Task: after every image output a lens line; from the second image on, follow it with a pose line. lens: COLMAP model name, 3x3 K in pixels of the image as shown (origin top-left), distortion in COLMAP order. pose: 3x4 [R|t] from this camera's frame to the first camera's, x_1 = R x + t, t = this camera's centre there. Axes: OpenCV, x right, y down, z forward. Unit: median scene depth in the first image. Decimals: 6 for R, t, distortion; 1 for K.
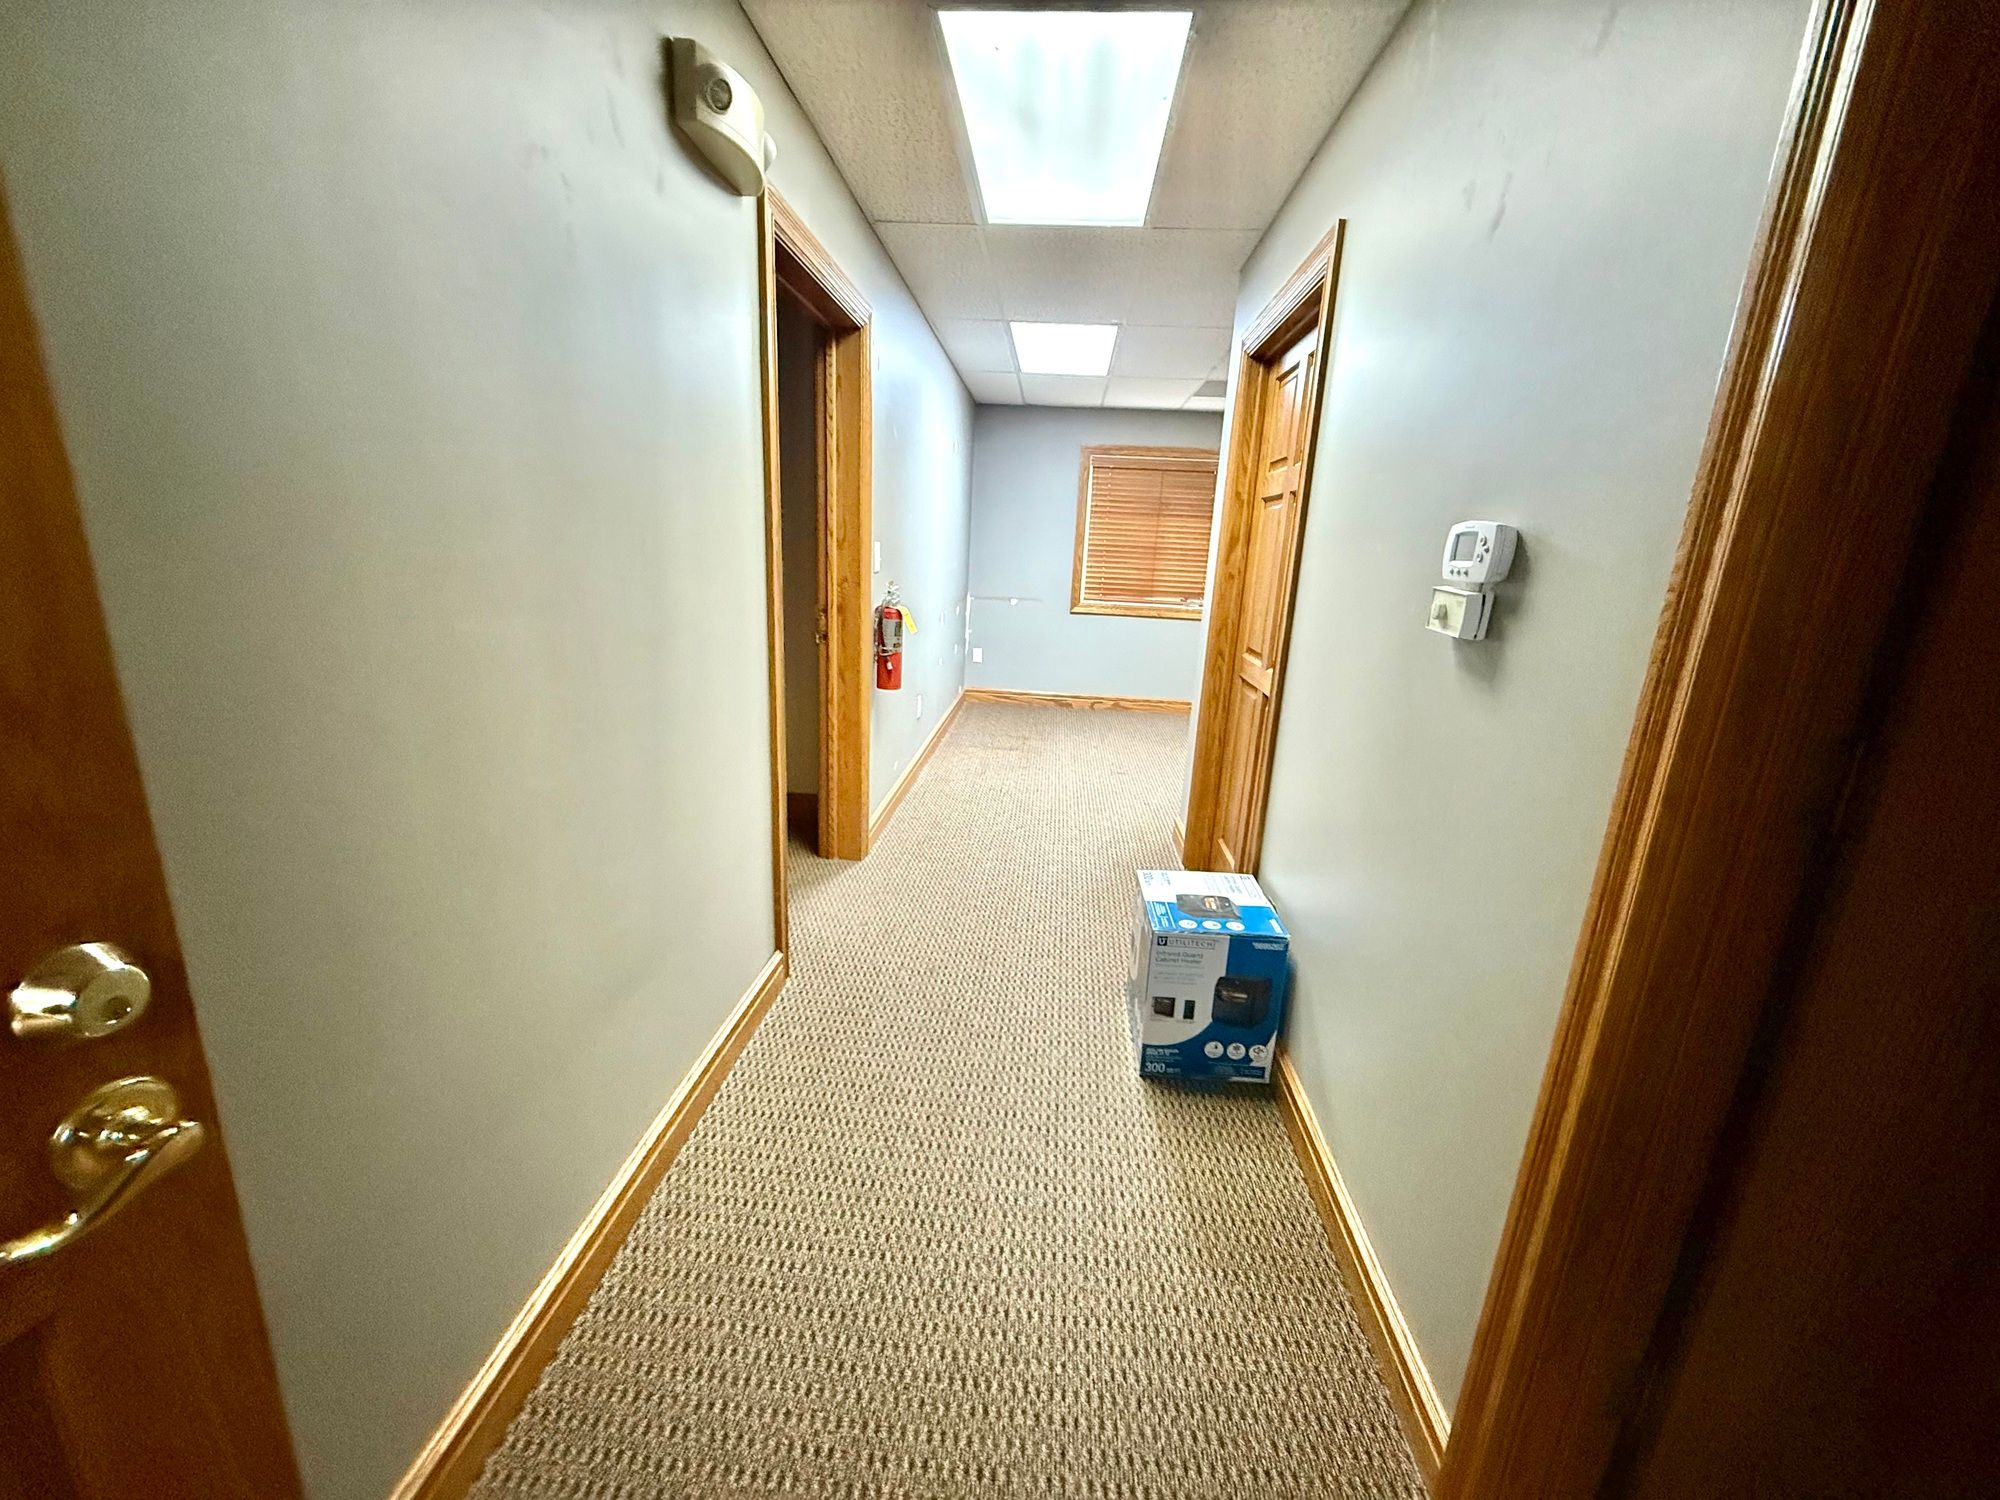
lens RADIAL K [[798.6, 0, 1000.9], [0, 798.6, 744.6], [0, 0, 1]] dist [-0.000015, -0.000034]
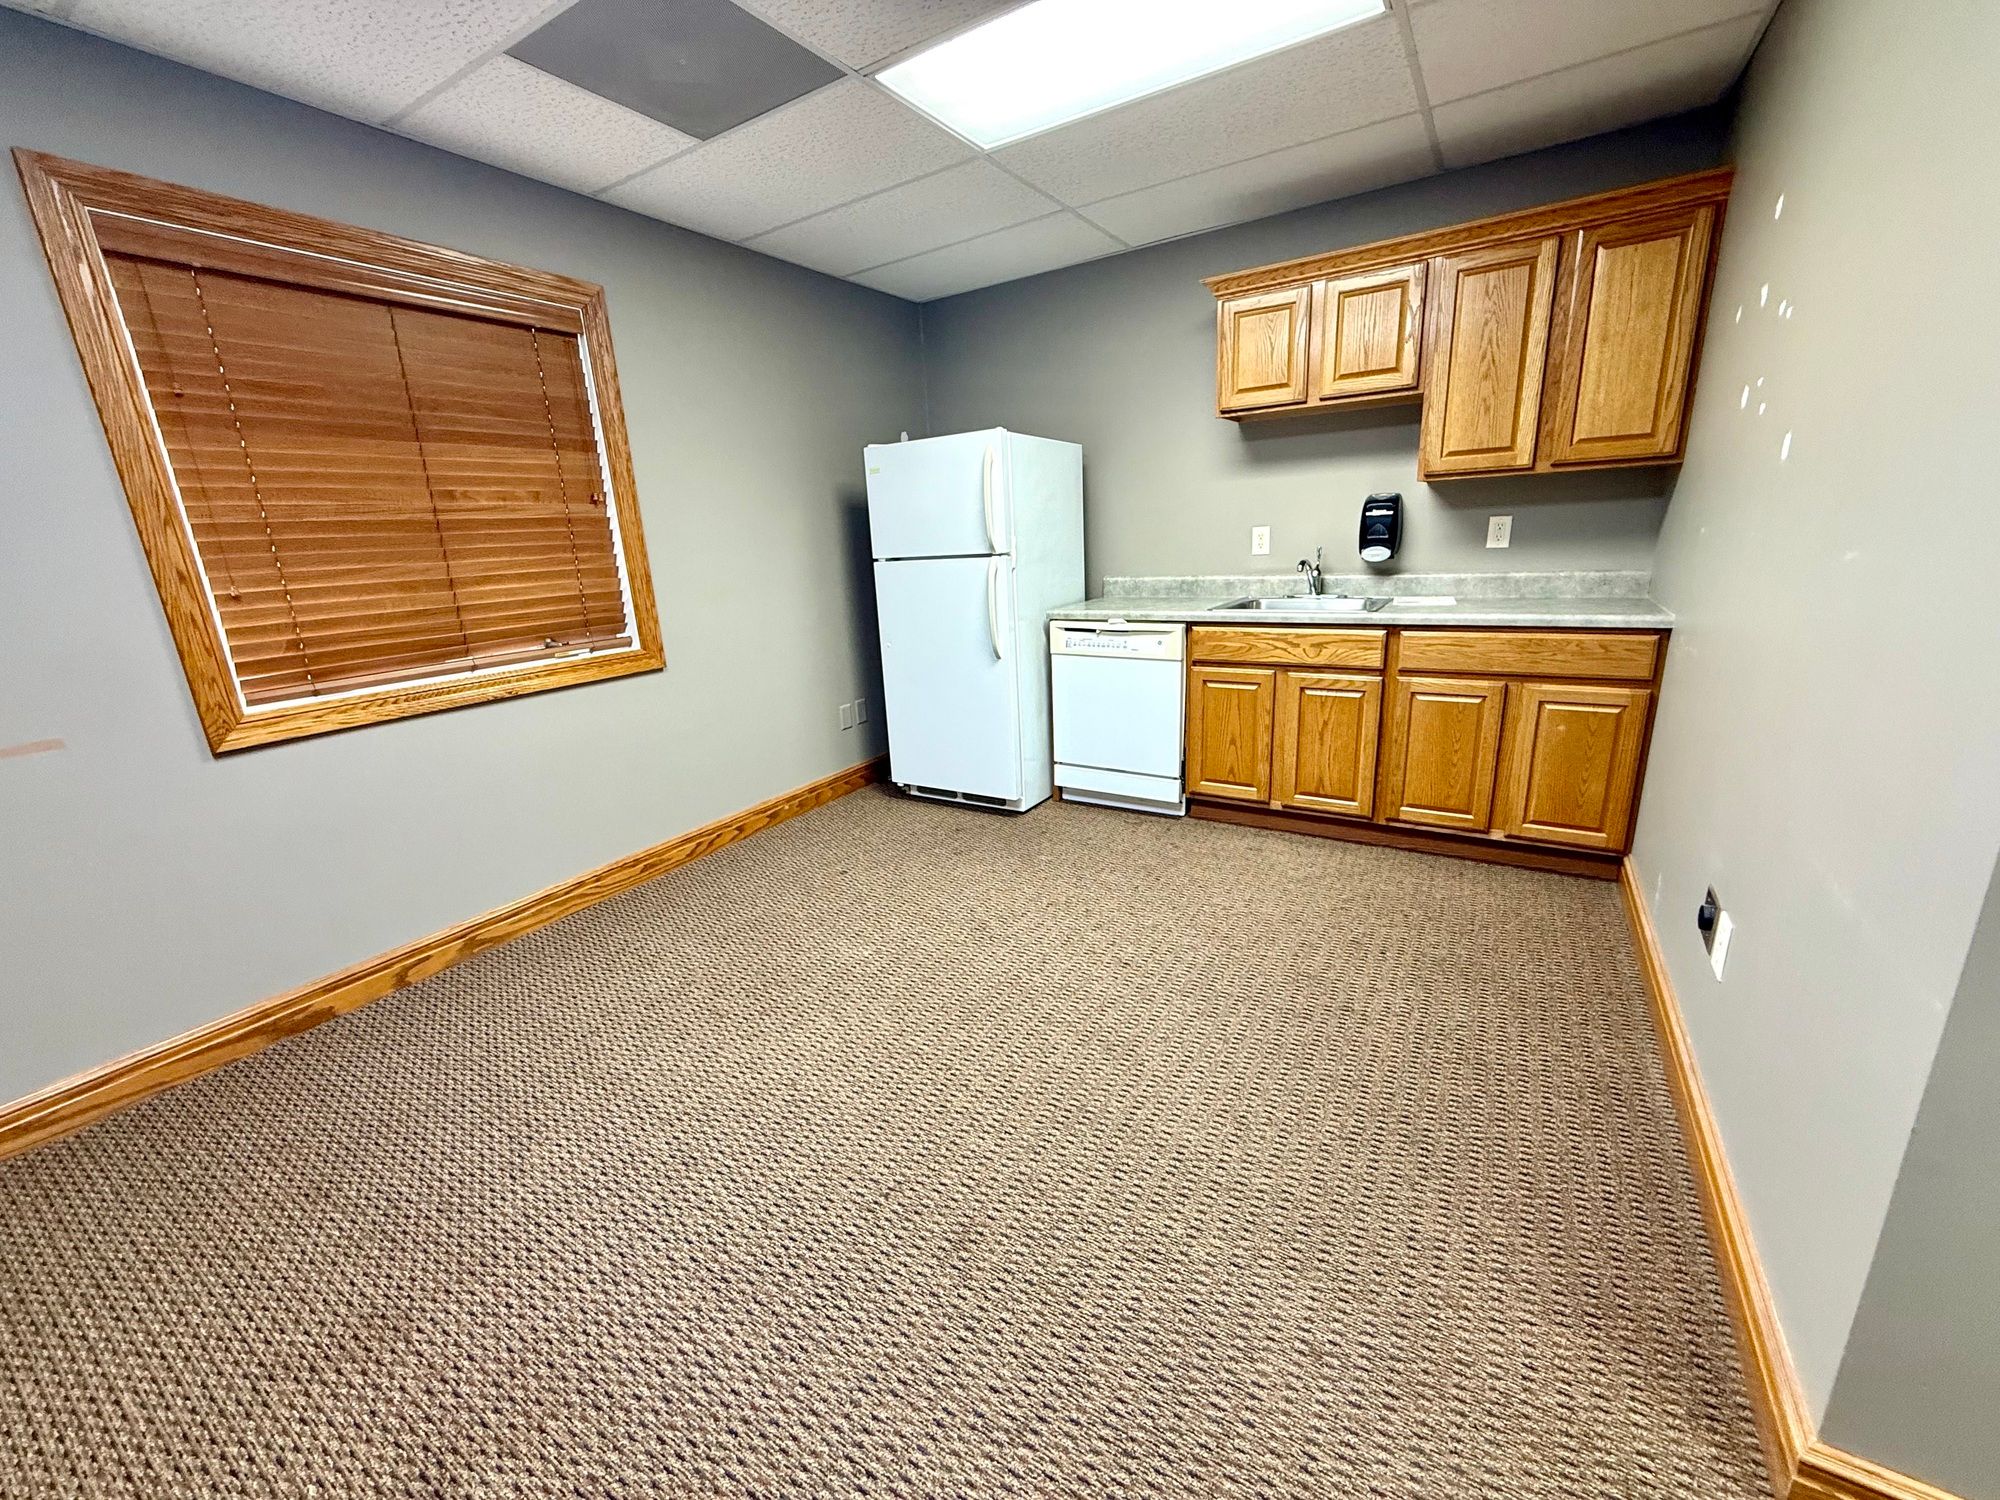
lens RADIAL K [[798.6, 0, 1000.1], [0, 798.6, 750.7], [0, 0, 1]] dist [-0.000015, -0.000034]
pose [[0.455539, -0.300608, 0.837926, -0.031095], [0.305517, 0.936885, 0.170015, -0.128285], [-0.836148, 0.178552, 0.518629, 0.594967]]
